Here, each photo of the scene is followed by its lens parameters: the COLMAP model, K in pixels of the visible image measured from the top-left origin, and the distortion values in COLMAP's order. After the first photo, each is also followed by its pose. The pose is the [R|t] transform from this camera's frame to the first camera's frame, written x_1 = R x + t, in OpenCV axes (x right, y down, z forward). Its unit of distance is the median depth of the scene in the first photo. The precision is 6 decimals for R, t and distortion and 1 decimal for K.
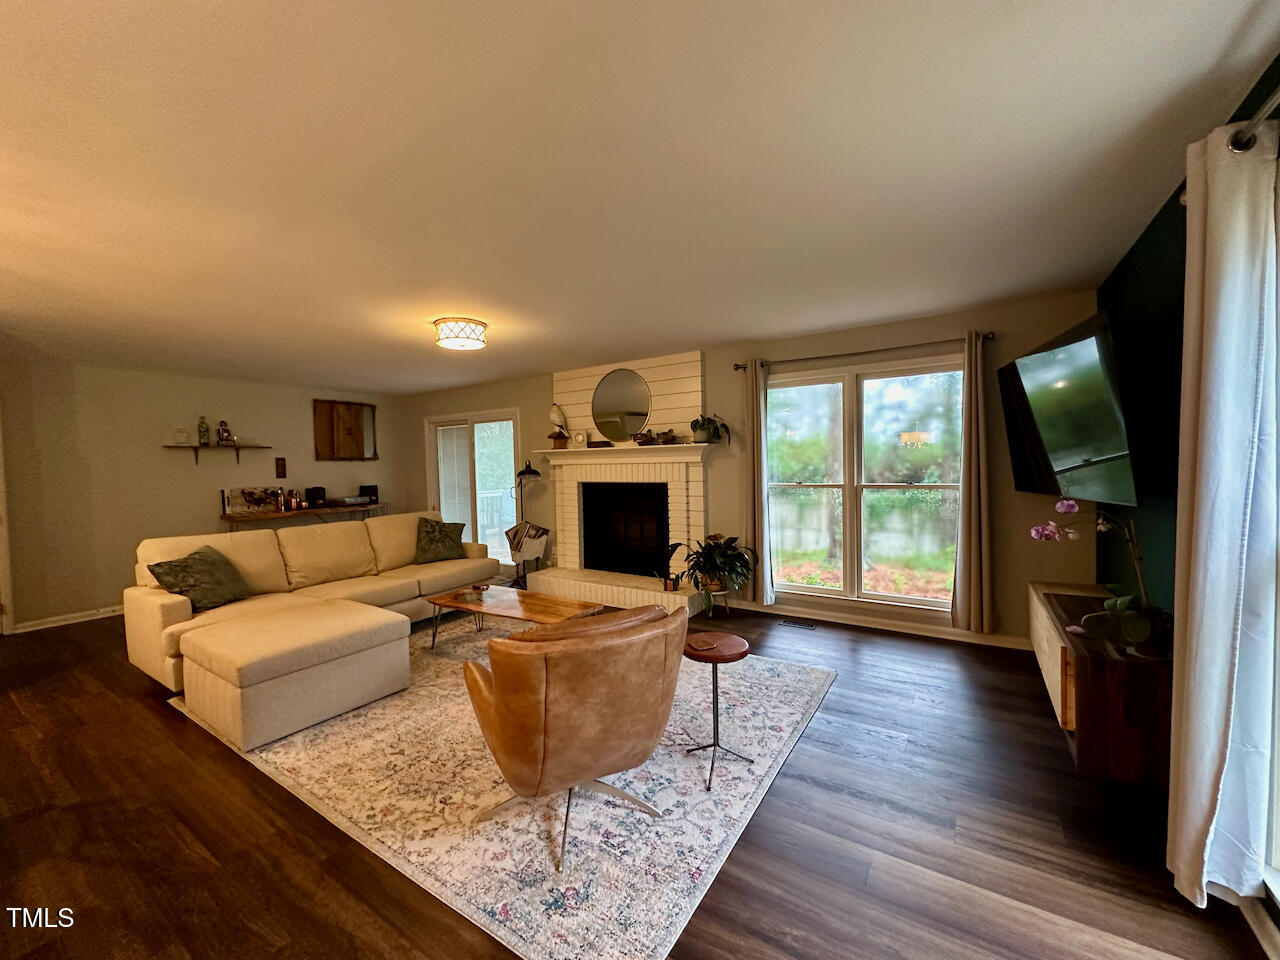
lens RADIAL K [[512.8, 0, 637.0], [0, 512.8, 482.5], [0, 0, 1]] dist [-0.003227, -0.000621]
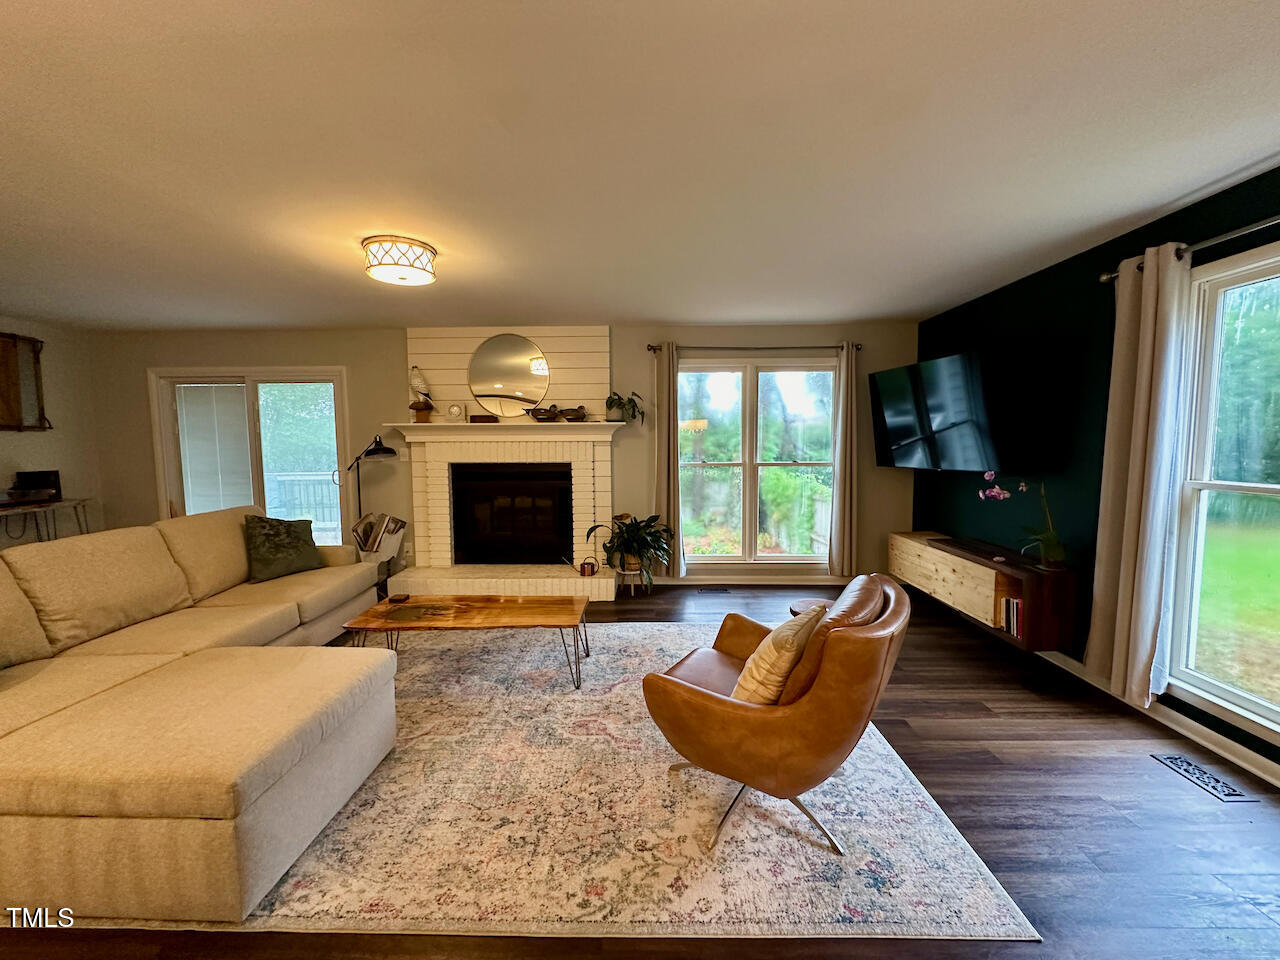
lens RADIAL K [[512.8, 0, 640.8], [0, 512.8, 483.2], [0, 0, 1]] dist [-0.003227, -0.000621]
pose [[0.844989, -0.027243, 0.534089, -0.364573], [0.007710, 0.999218, 0.038772, 0.002788], [-0.534727, -0.028644, 0.844539, 0.147730]]
